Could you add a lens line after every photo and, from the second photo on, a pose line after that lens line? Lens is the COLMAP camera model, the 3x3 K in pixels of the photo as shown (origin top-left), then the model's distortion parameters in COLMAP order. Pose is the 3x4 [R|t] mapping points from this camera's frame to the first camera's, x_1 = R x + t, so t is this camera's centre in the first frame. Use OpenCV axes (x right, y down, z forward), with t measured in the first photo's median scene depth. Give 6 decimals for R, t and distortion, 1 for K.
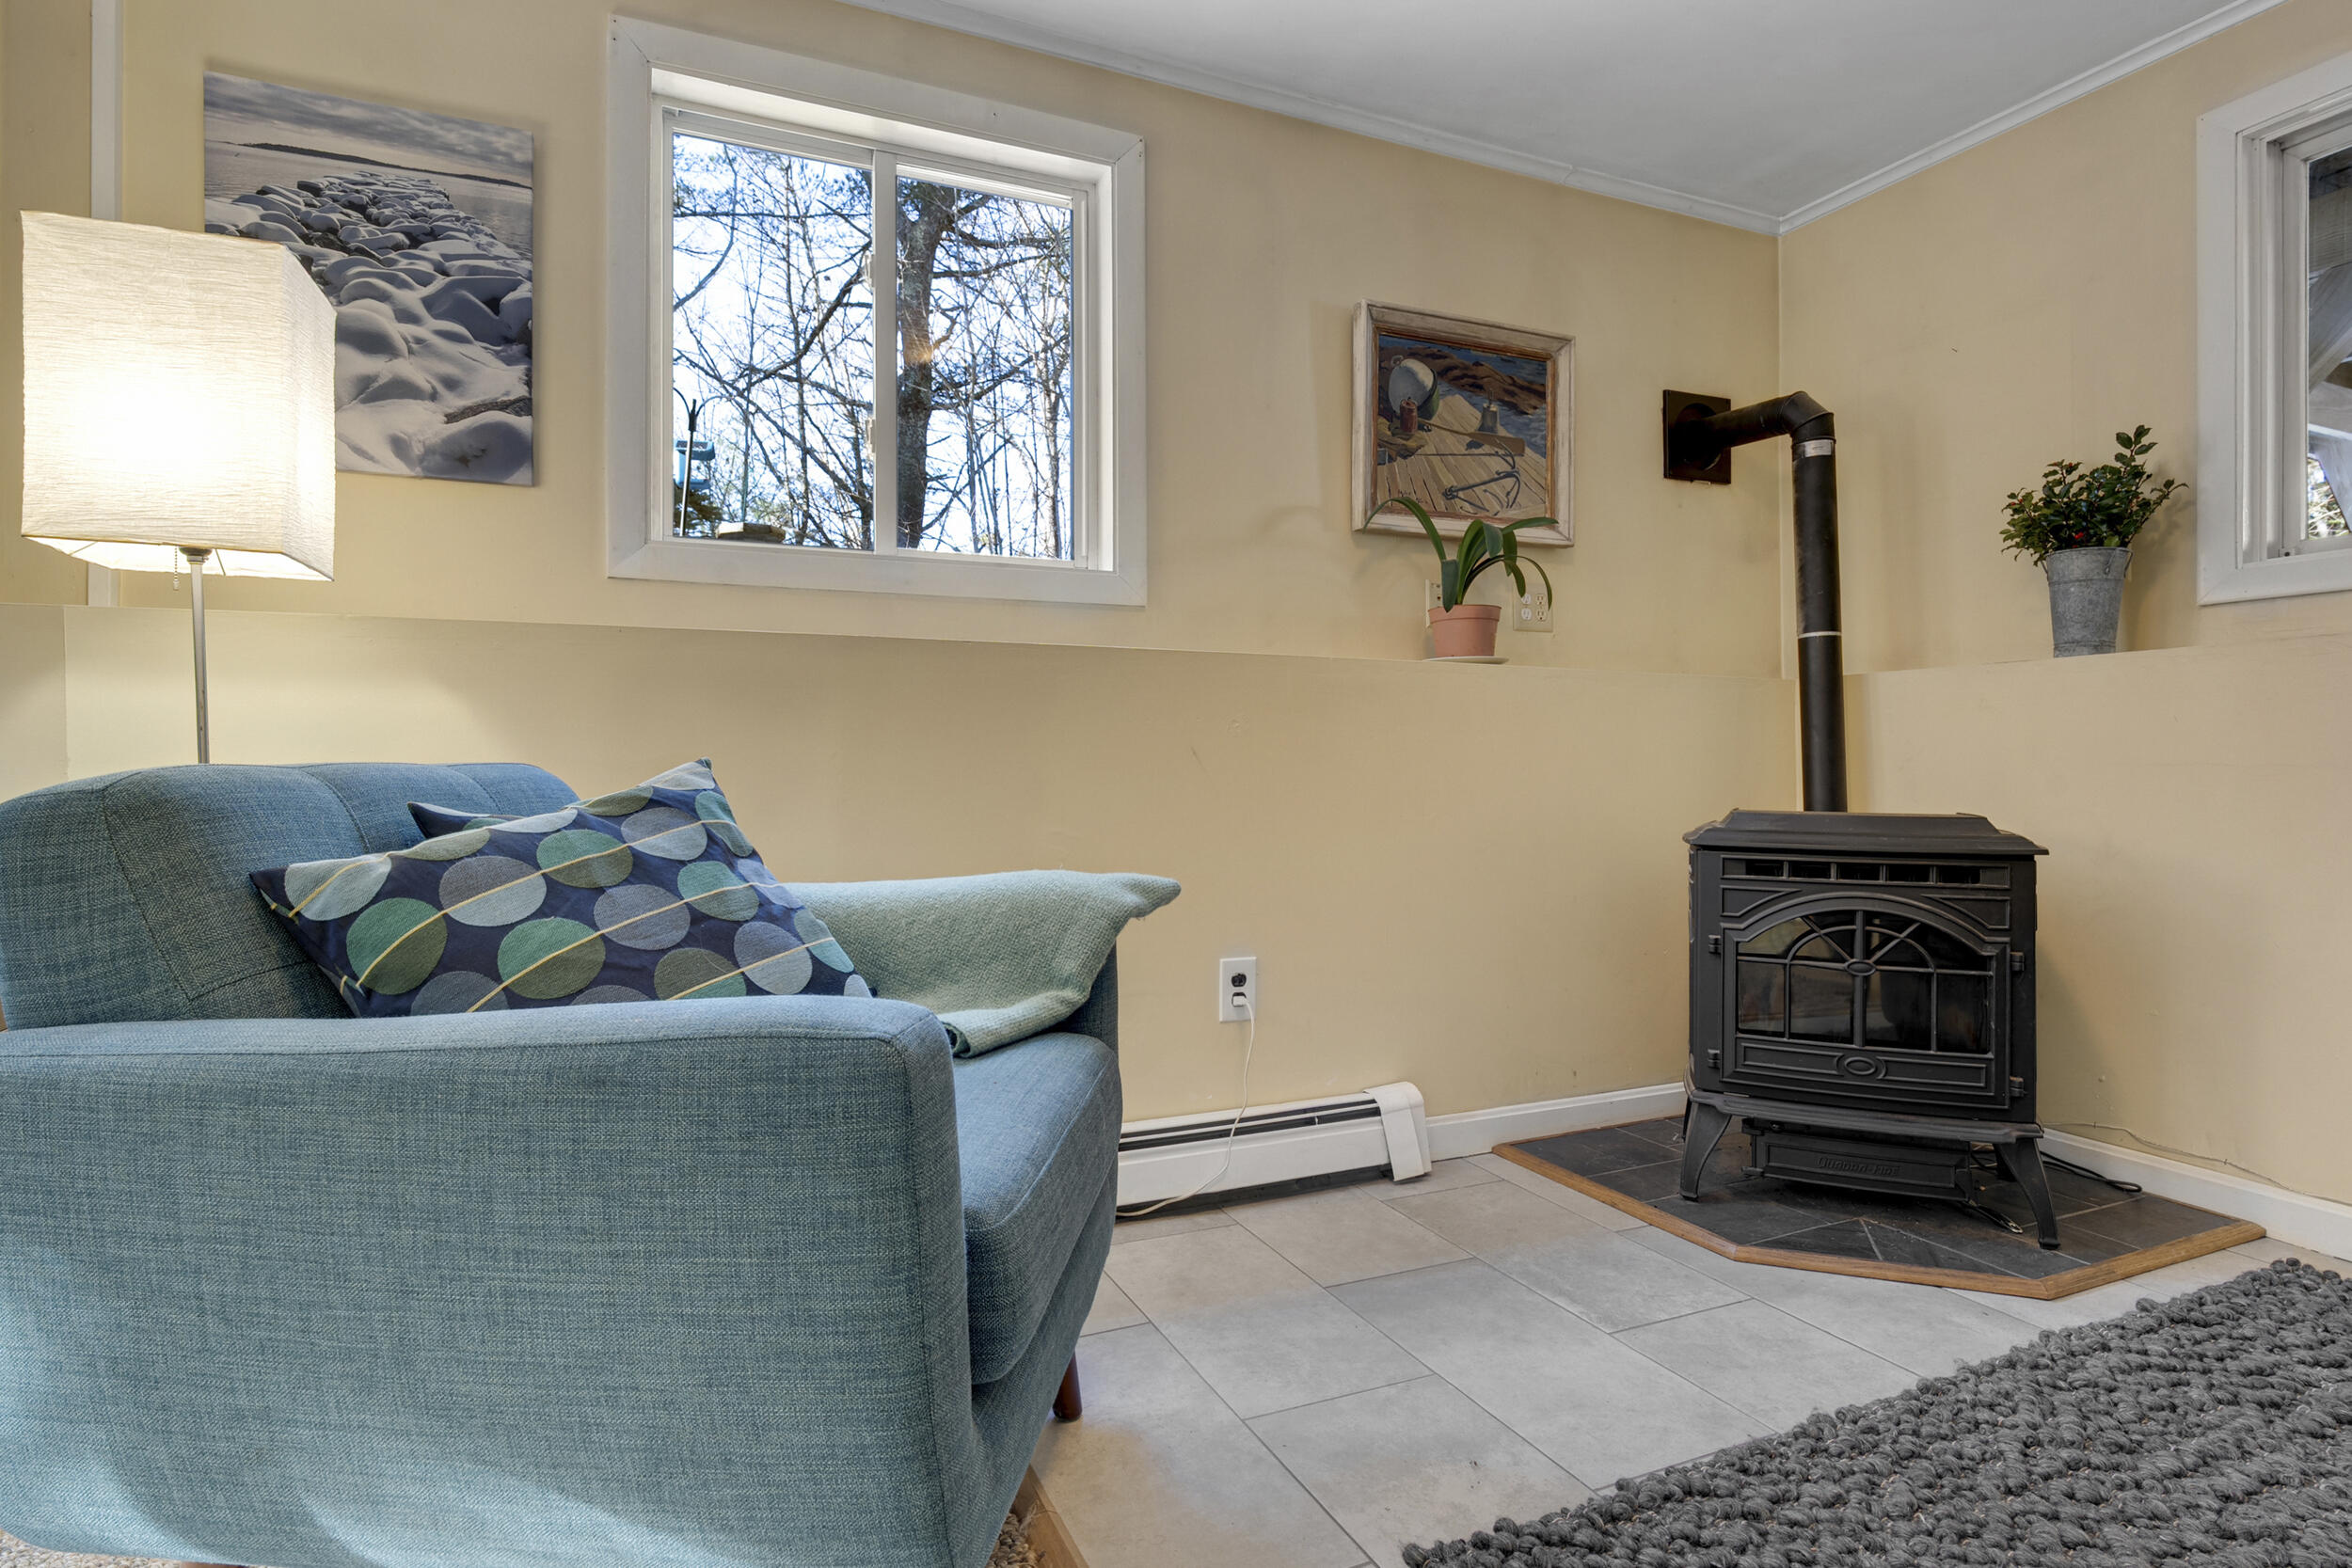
lens RADIAL K [[1095.9, 0, 1173.9], [0, 1095.9, 783.8], [0, 0, 1]] dist [-0.003604, -0.000103]
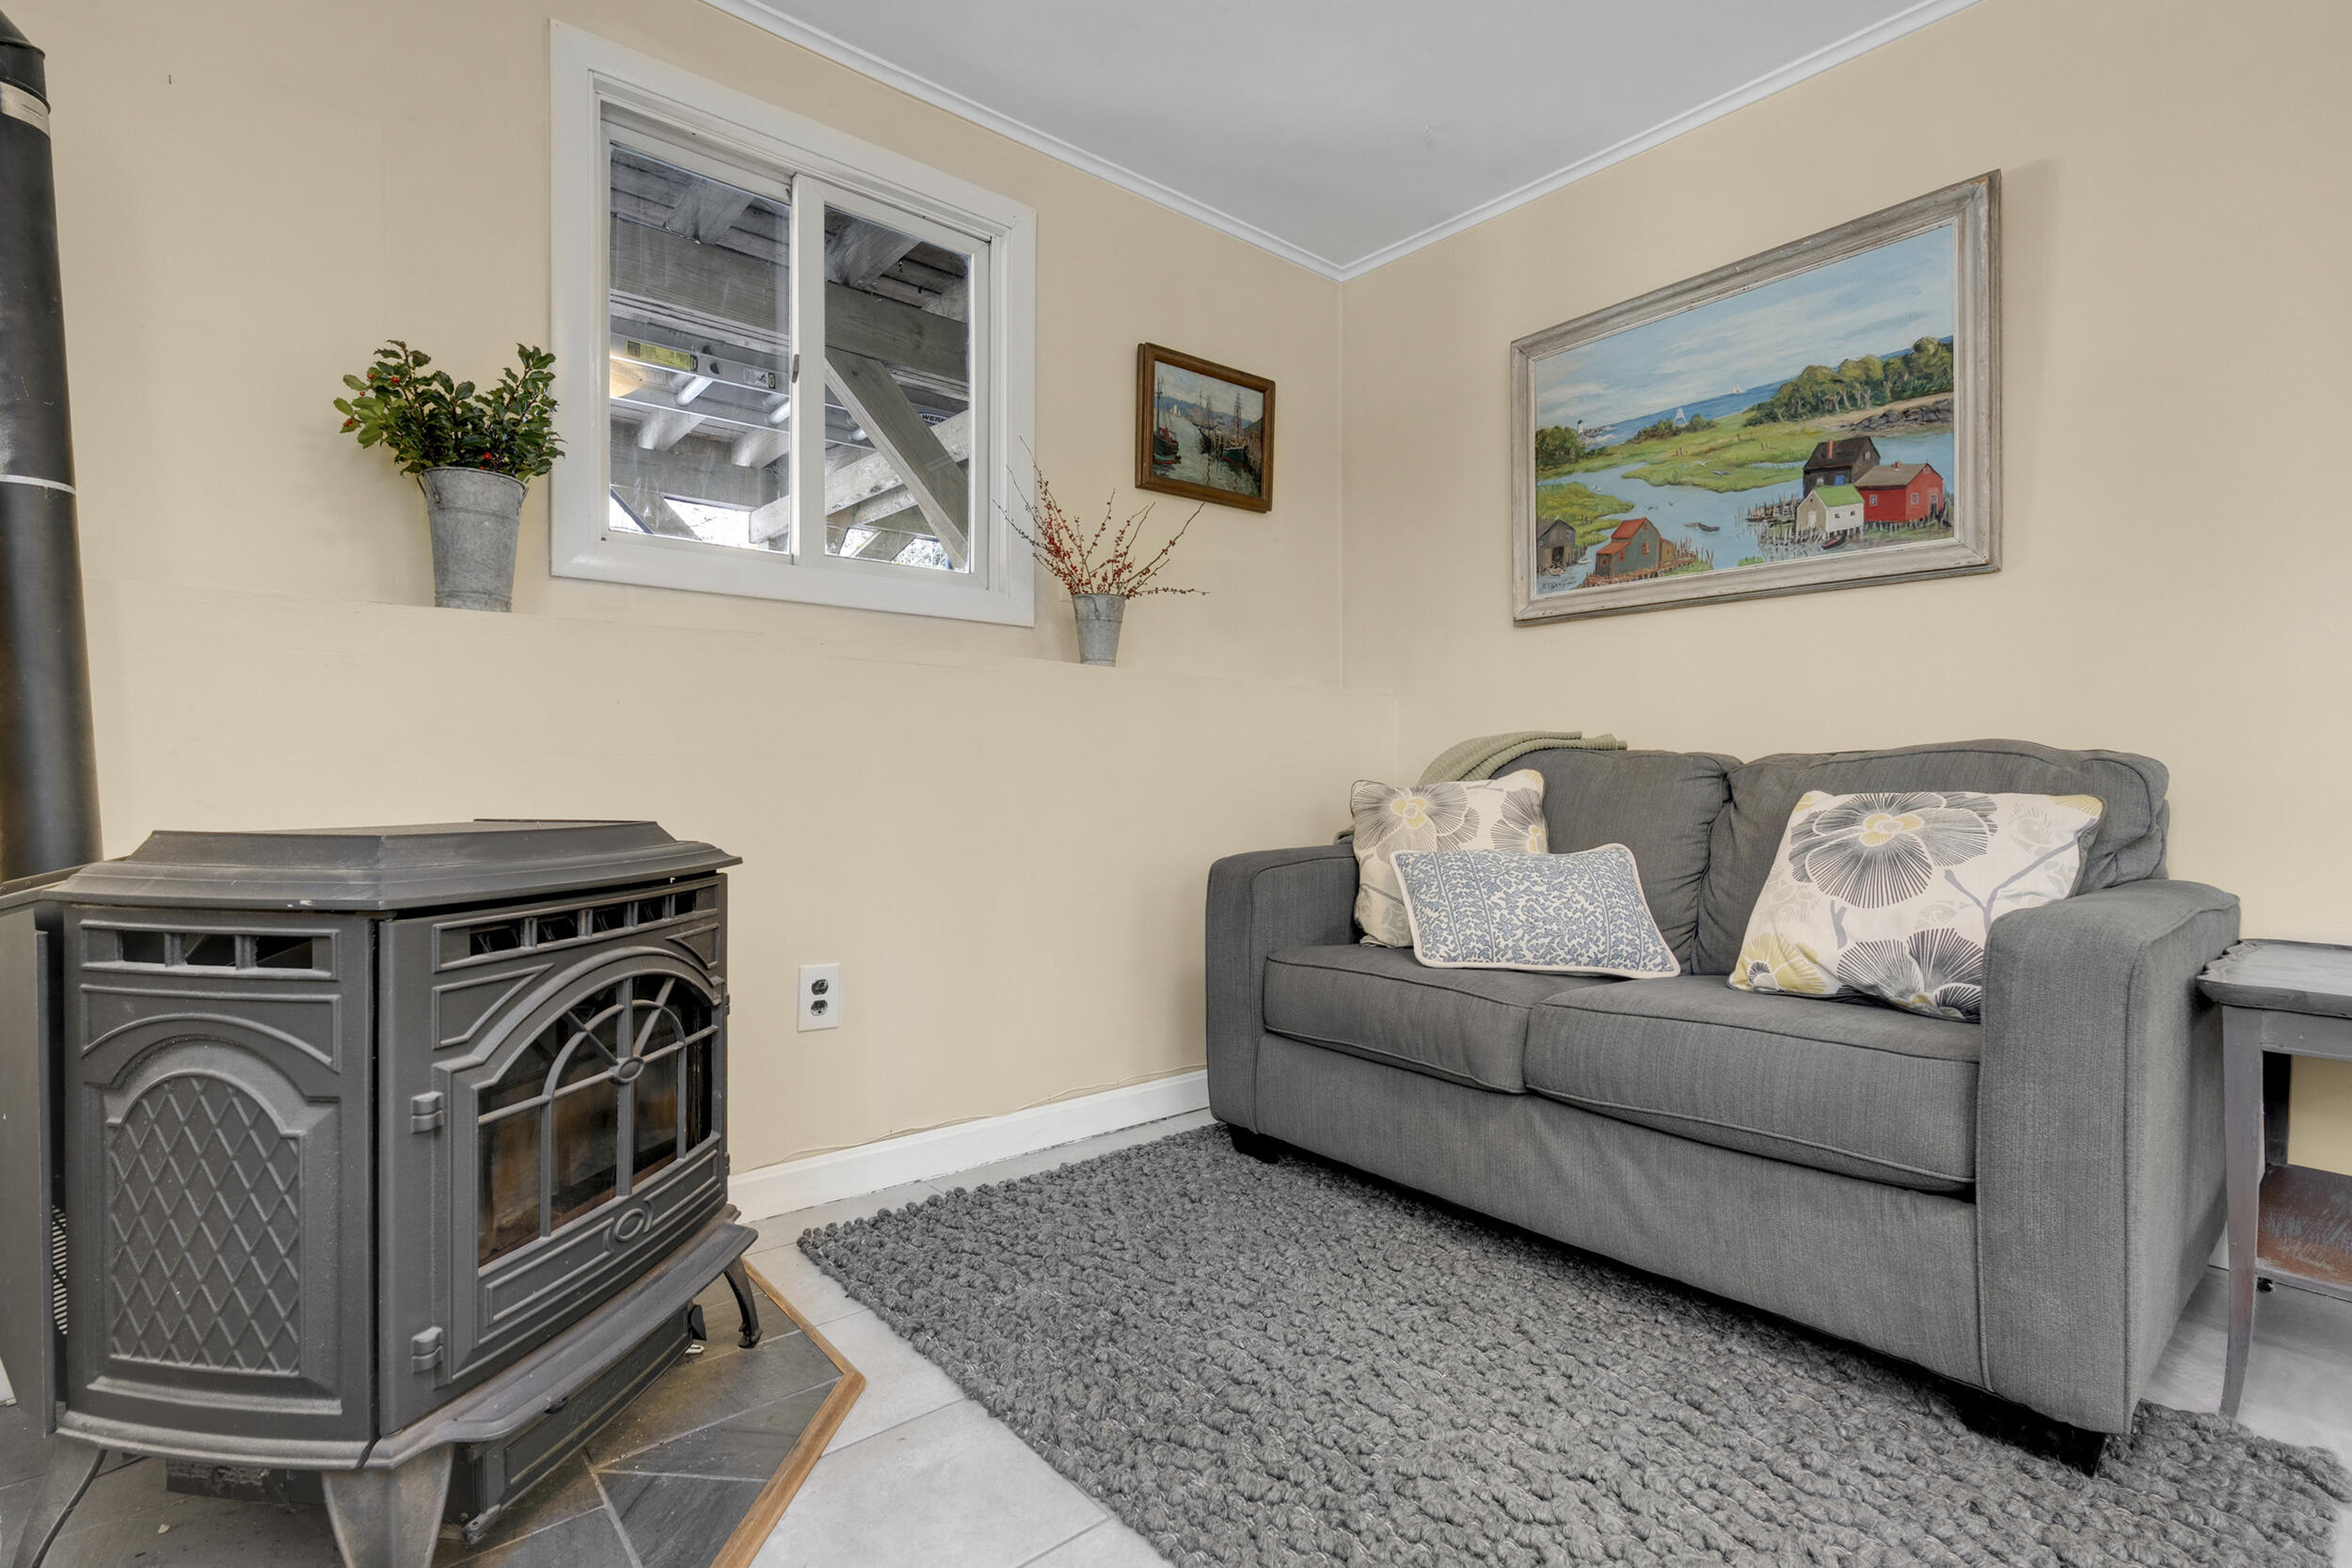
lens RADIAL K [[1095.9, 0, 1171.1], [0, 1095.9, 775.8], [0, 0, 1]] dist [-0.003604, -0.000103]
pose [[-0.318895, 0.000436, 0.947790, -0.067646], [0.002825, 0.999996, 0.000490, -0.000099], [-0.947786, 0.002834, -0.318895, 0.886353]]
